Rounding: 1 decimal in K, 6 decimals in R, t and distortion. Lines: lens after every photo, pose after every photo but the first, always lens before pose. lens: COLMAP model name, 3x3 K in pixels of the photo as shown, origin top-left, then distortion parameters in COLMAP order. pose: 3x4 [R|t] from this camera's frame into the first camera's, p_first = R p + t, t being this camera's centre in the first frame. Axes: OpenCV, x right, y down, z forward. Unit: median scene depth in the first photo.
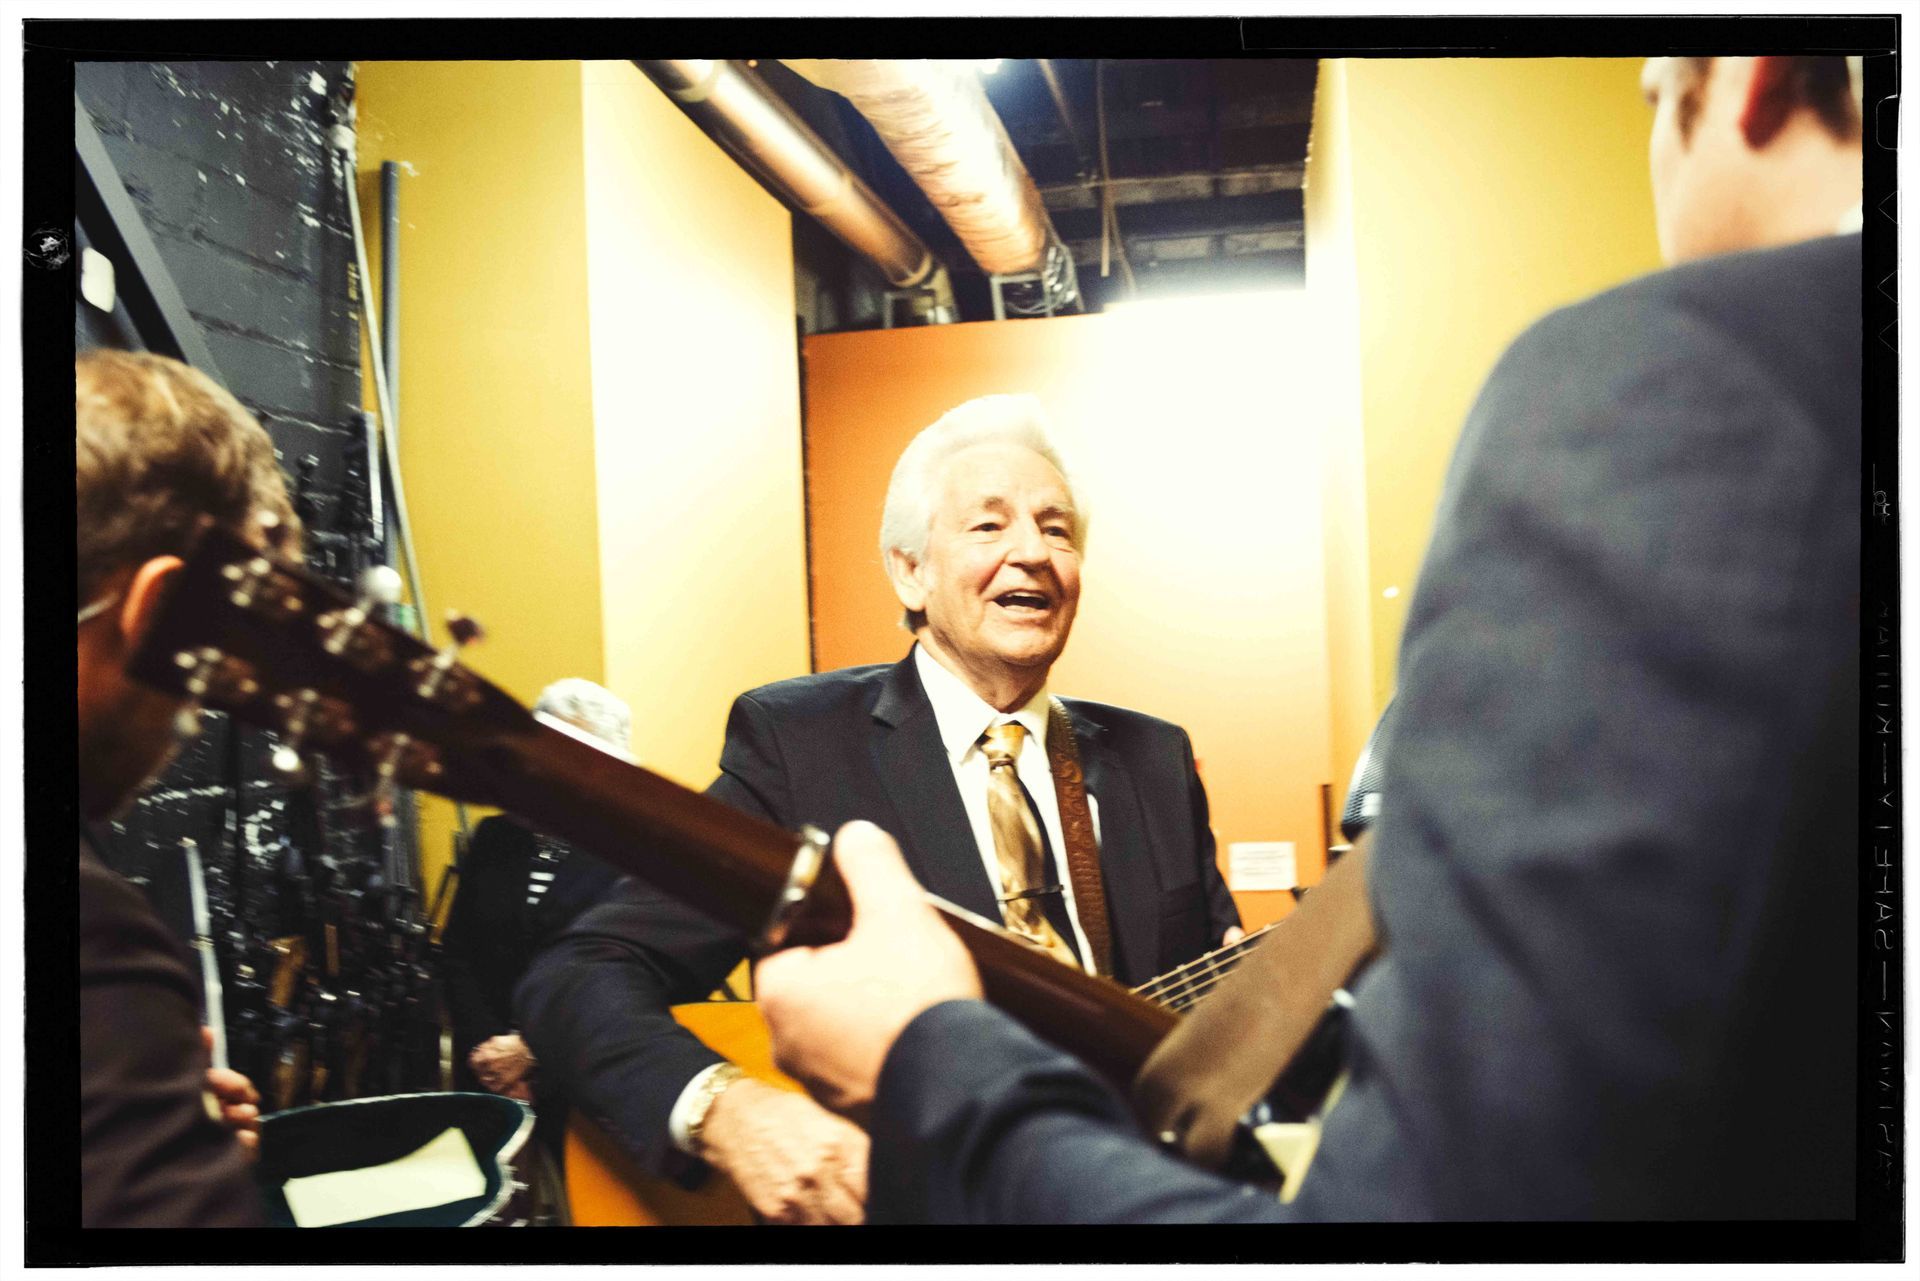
lens RADIAL K [[1629.1, 0, 1049.2], [0, 1629.1, 633.1], [0, 0, 1]] dist [-0.045788, 0.007568]
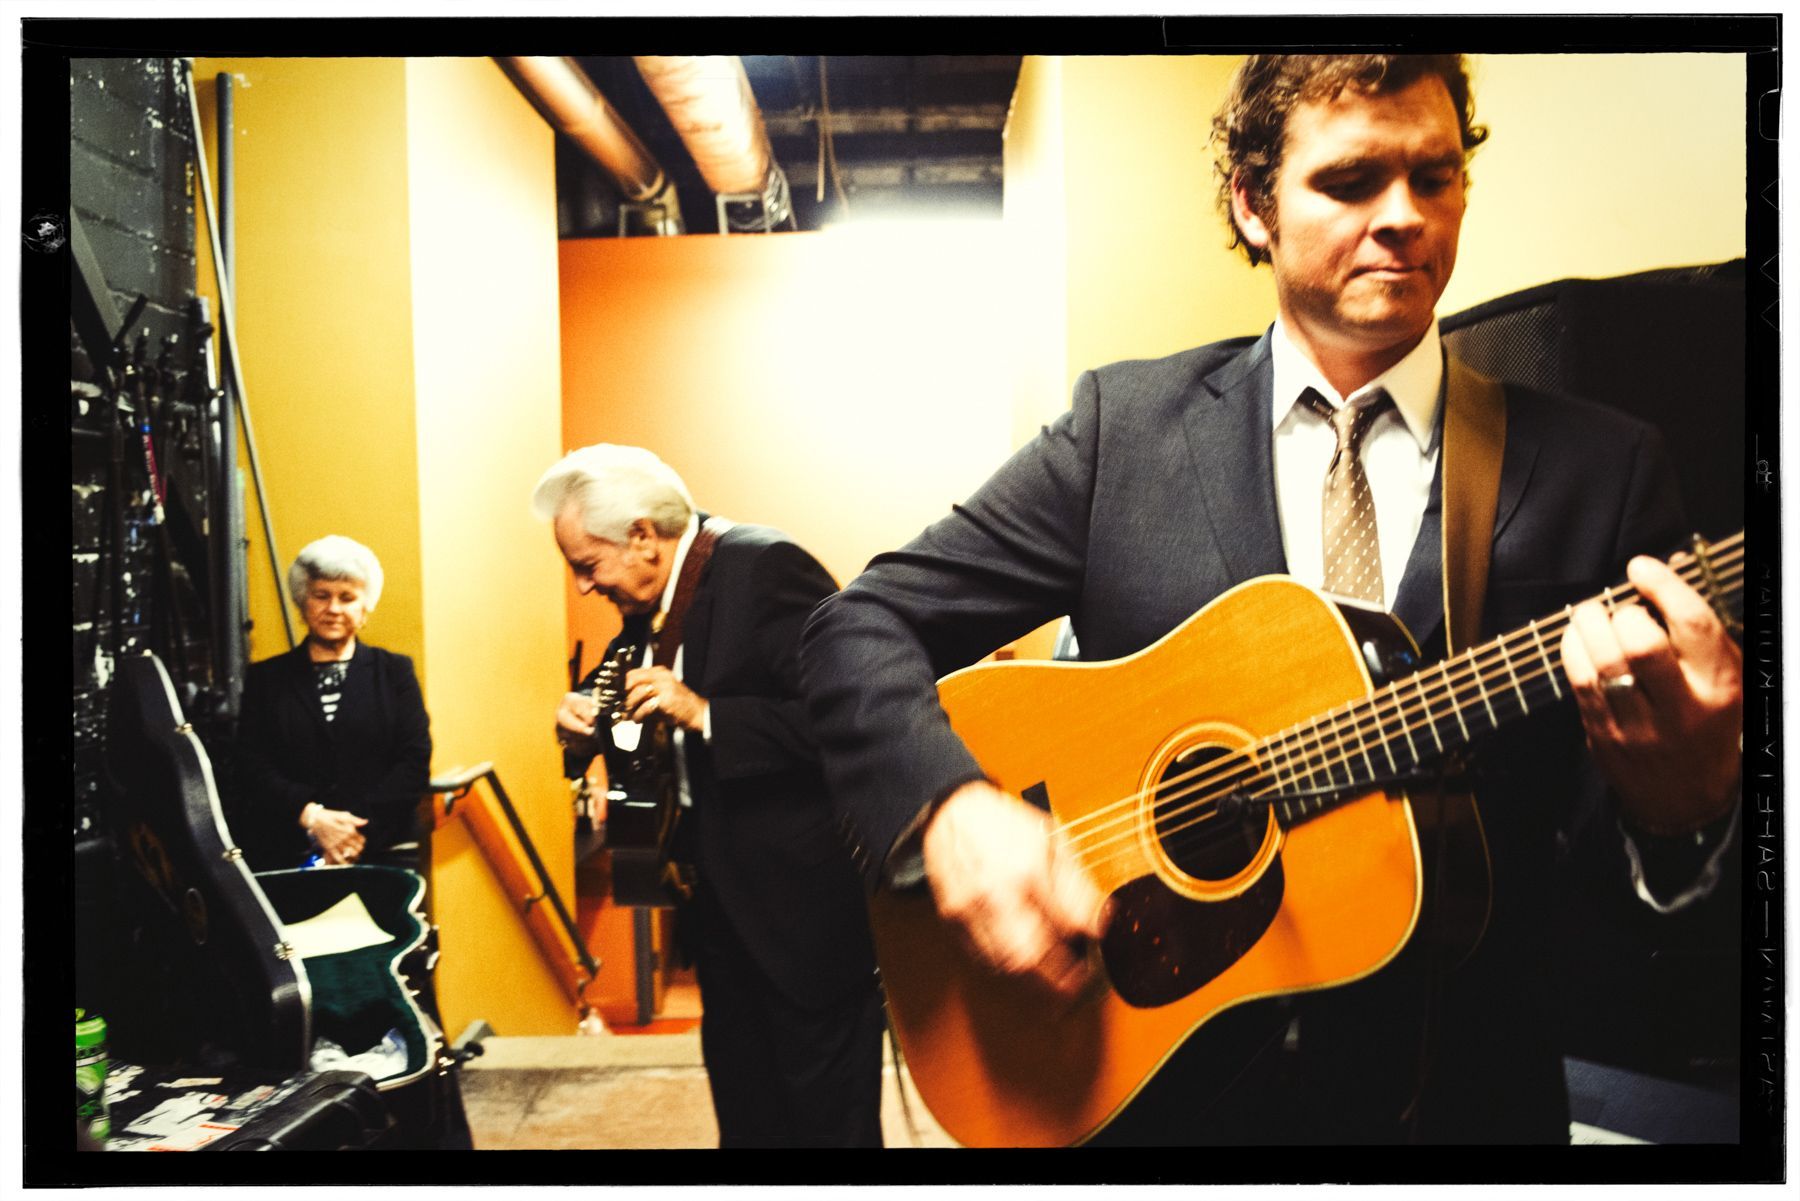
lens RADIAL K [[1610.0, 0, 900.0], [0, 1610.0, 600.5], [0, 0, 1]] dist [-0.048200, 0.021697]
pose [[0.988922, 0.014524, 0.147723, -0.074876], [-0.020262, 0.999094, 0.037413, 0.017010], [-0.147045, -0.039992, 0.988321, -0.130304]]
